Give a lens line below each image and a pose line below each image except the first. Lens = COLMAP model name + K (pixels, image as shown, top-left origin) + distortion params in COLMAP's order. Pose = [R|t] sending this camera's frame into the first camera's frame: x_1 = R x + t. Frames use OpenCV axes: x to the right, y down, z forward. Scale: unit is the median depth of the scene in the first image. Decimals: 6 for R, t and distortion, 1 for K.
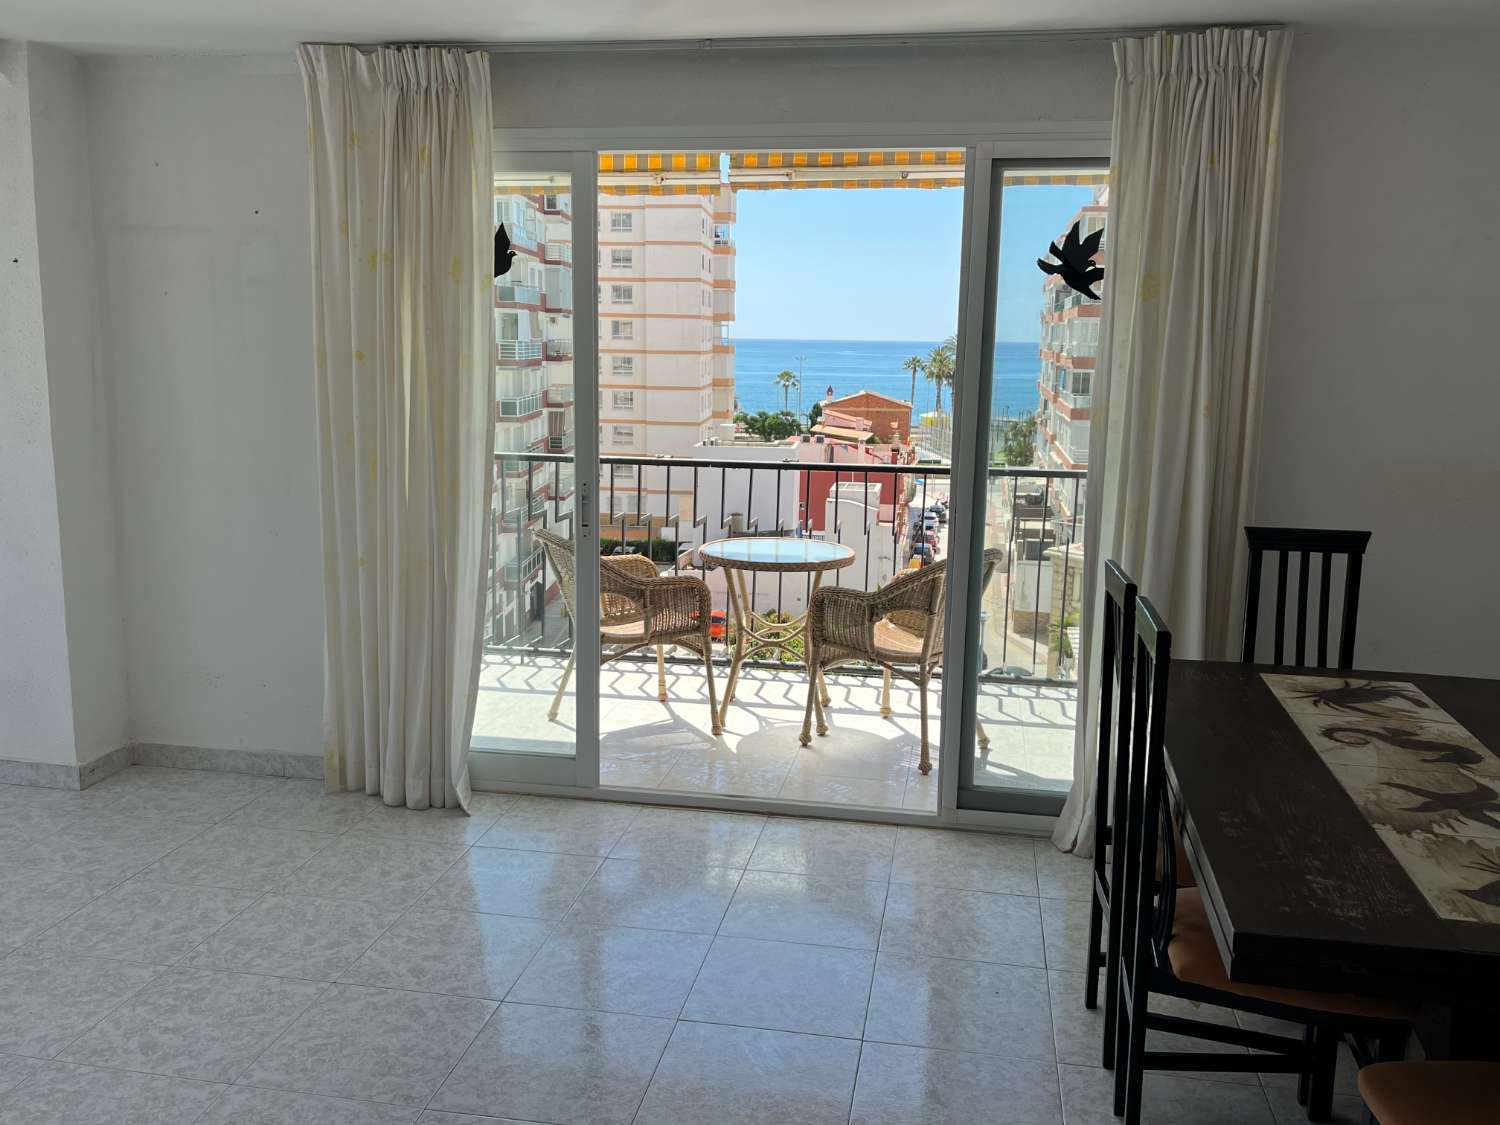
lens RADIAL K [[1257.0, 0, 750.0], [0, 1257.0, 562.5], [0, 0, 1]] dist [0.116356, -0.166869]
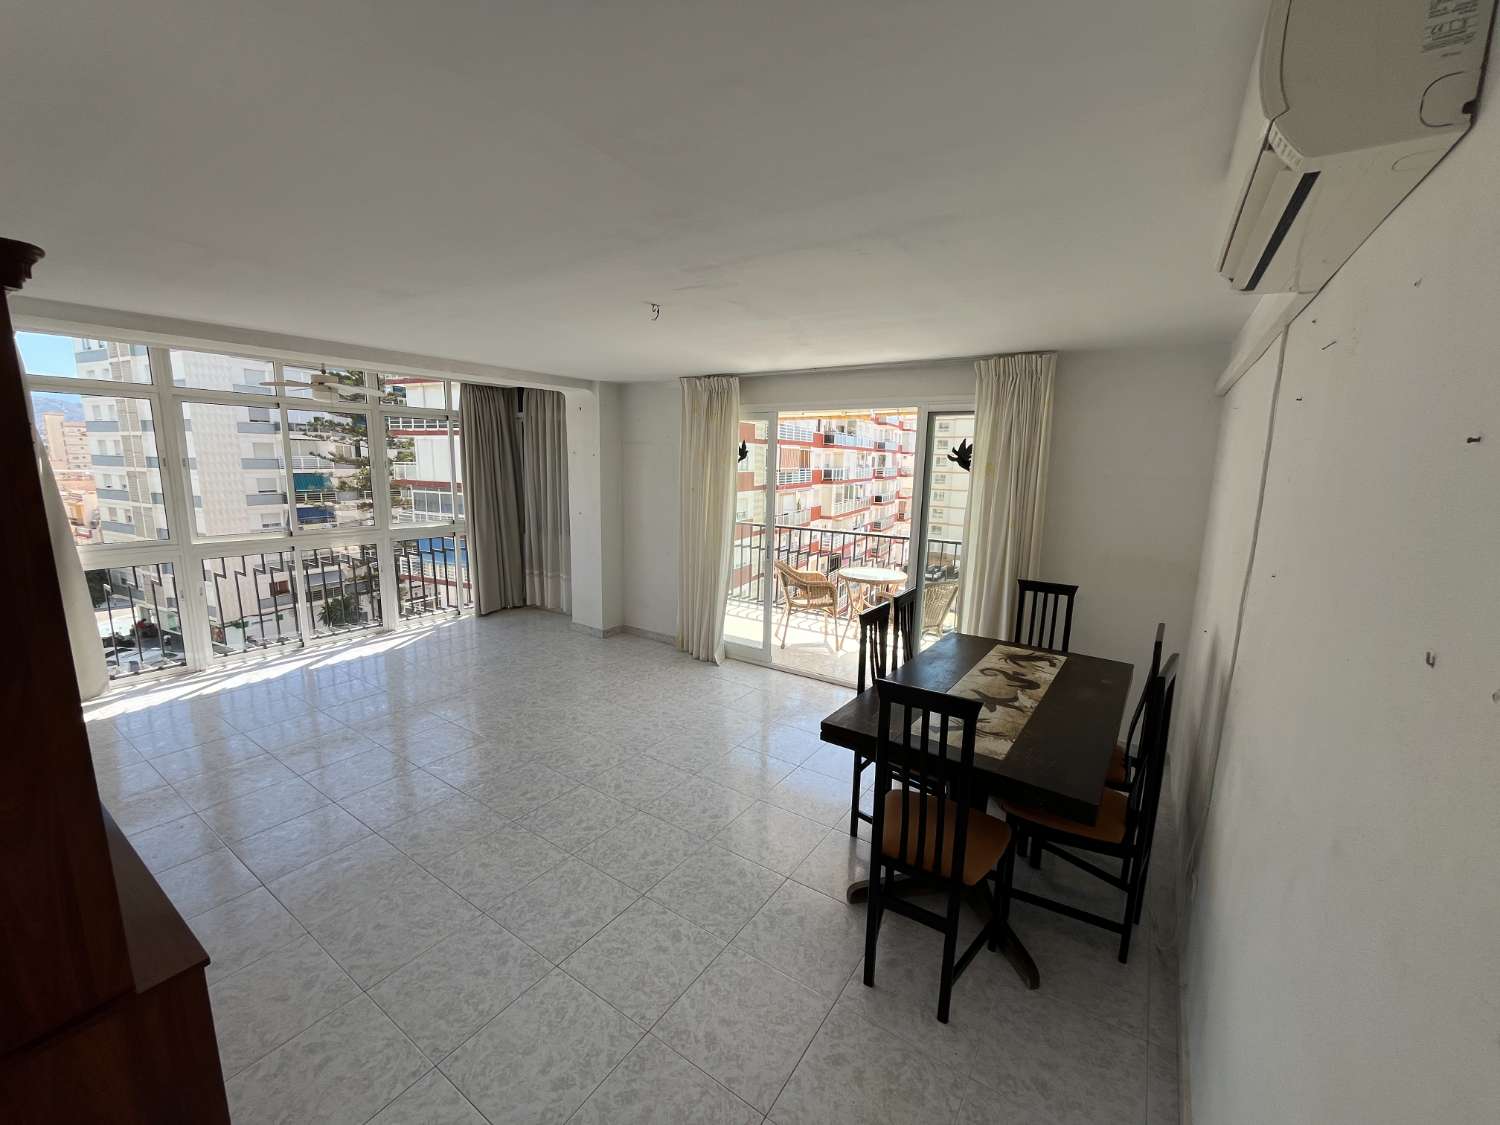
lens RADIAL K [[601.2, 0, 750.0], [0, 601.2, 562.5], [0, 0, 1]] dist [-0.001750, -0.000348]
pose [[0.914930, 0.070173, -0.397466, 0.288974], [-0.075710, 0.997128, 0.001766, -0.017842], [0.396449, 0.028476, 0.917615, -0.102866]]
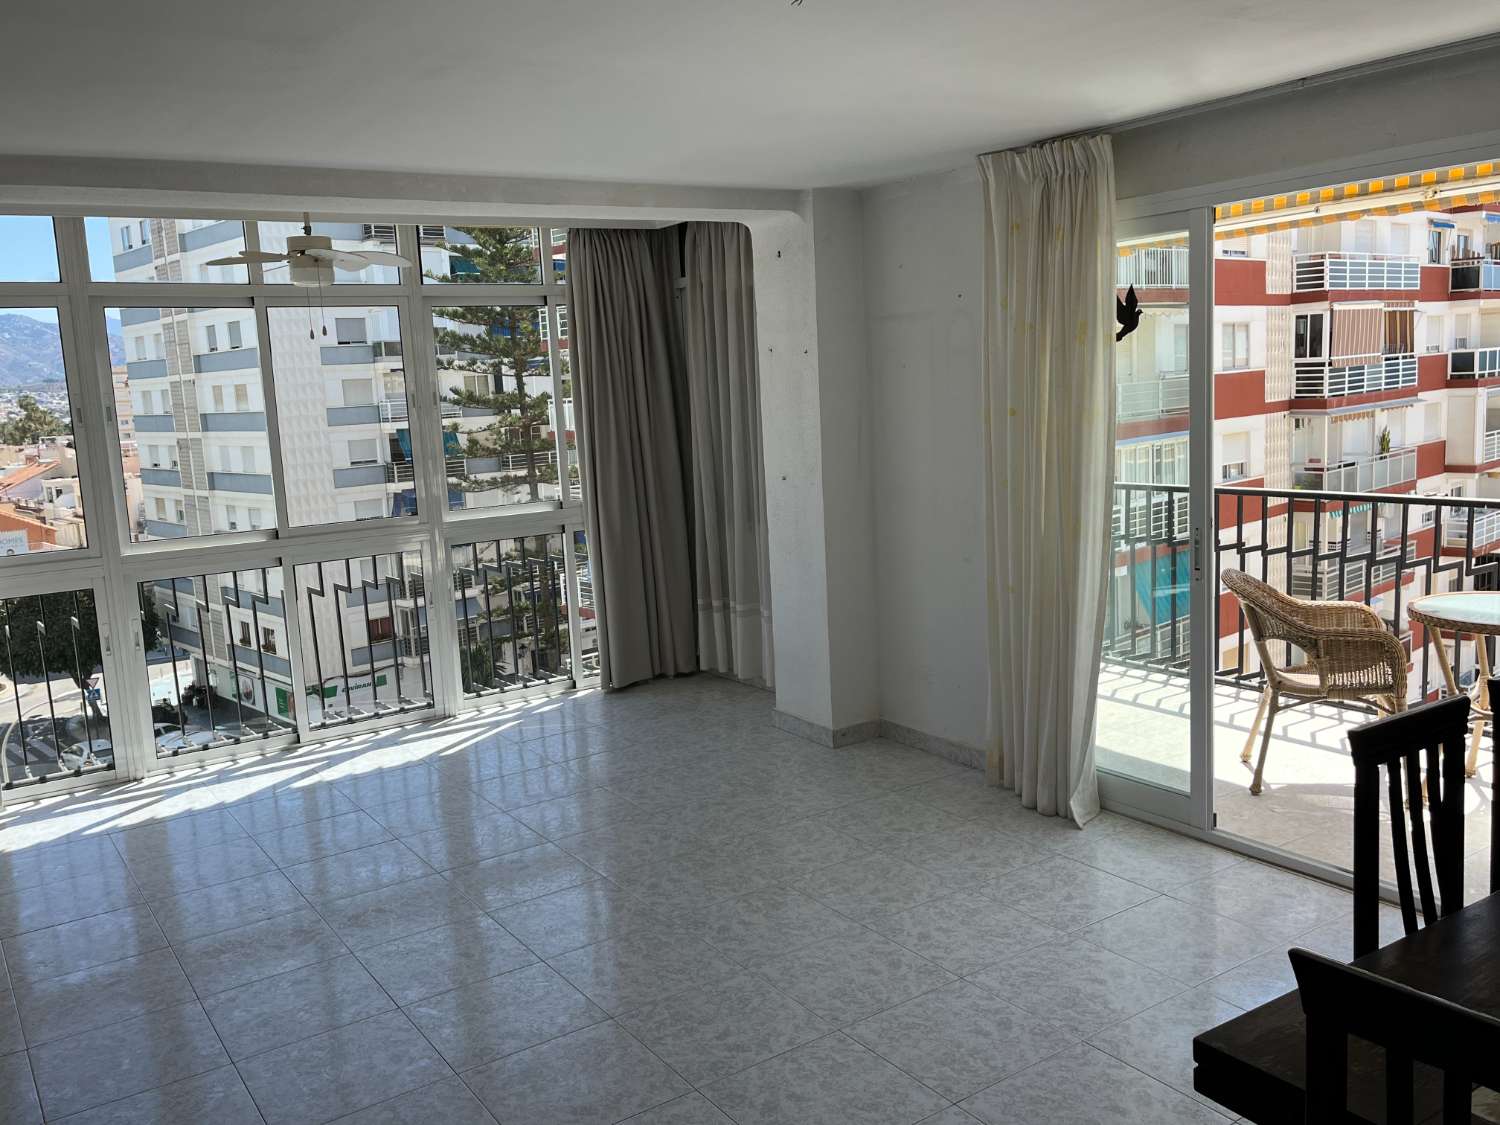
lens RADIAL K [[1259.9, 0, 761.6], [0, 1259.9, 547.4], [0, 0, 1]] dist [0.082003, -0.129709]
pose [[0.700415, 0.045446, -0.712287, 0.324388], [-0.062360, 0.998051, 0.002358, -0.025061], [0.711006, 0.042766, 0.701884, 0.031143]]
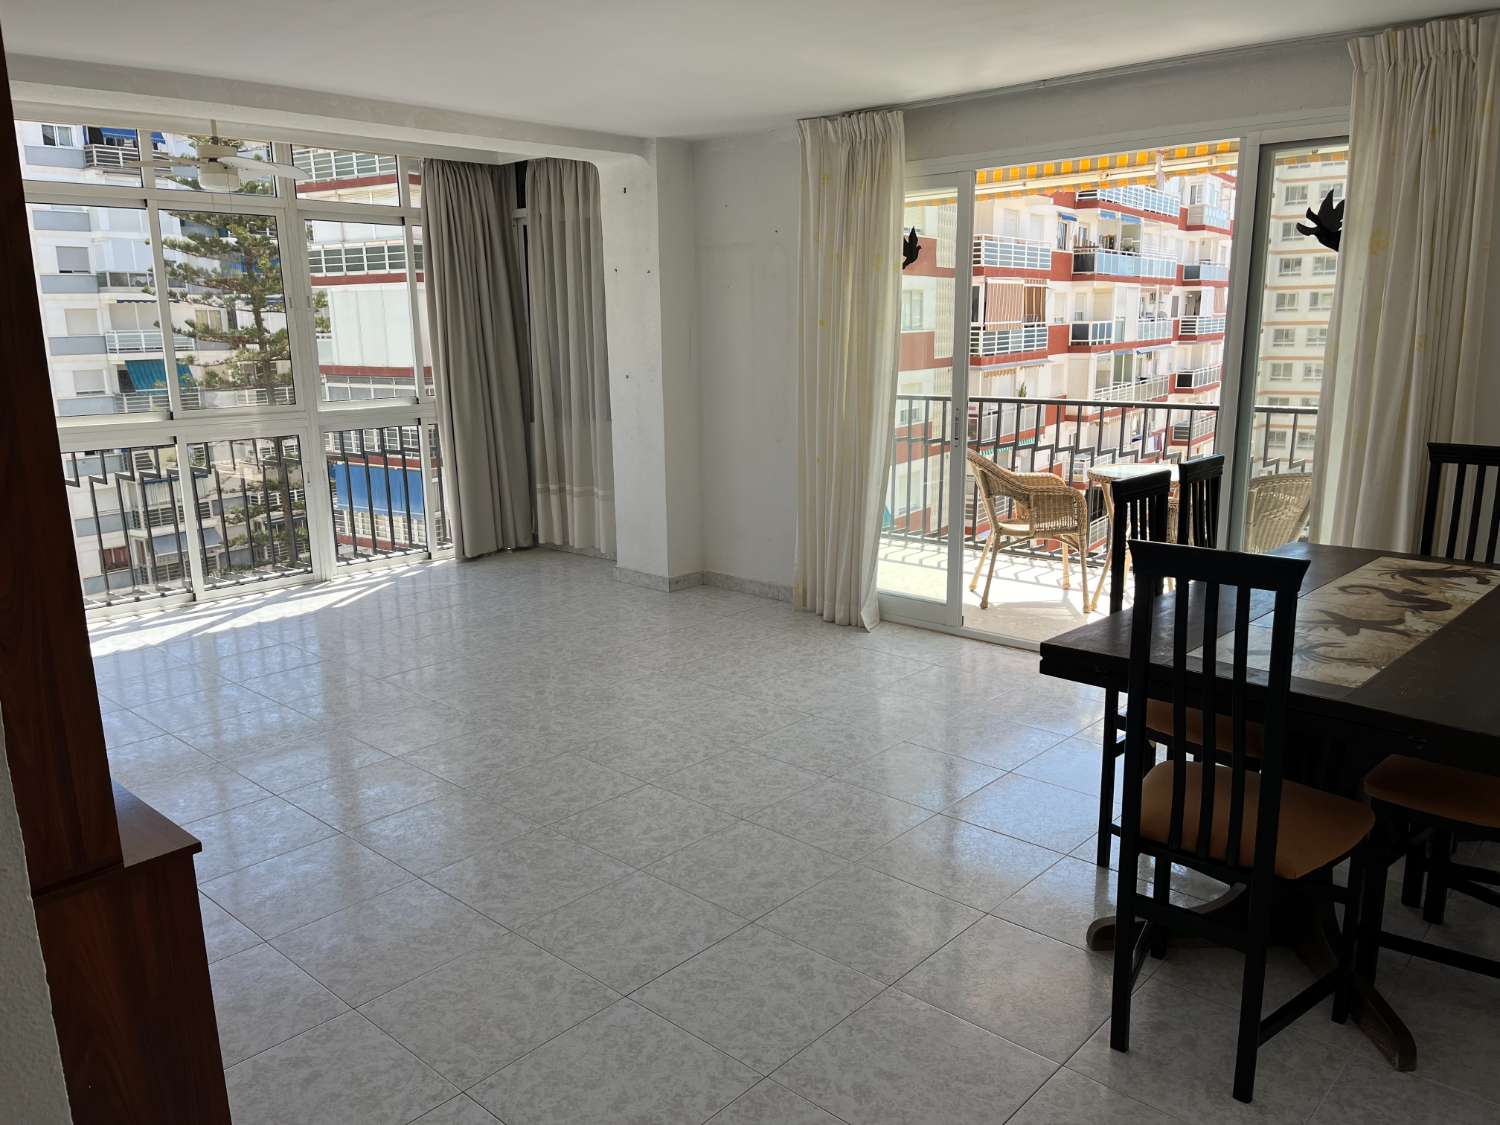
lens RADIAL K [[1127.5, 0, 757.2], [0, 1127.5, 565.8], [0, 0, 1]] dist [0.081461, -0.111649]
pose [[0.846476, 0.084928, -0.525610, 0.330330], [-0.064907, 0.996293, 0.056451, 0.050781], [0.528455, -0.013668, 0.848851, -0.177515]]
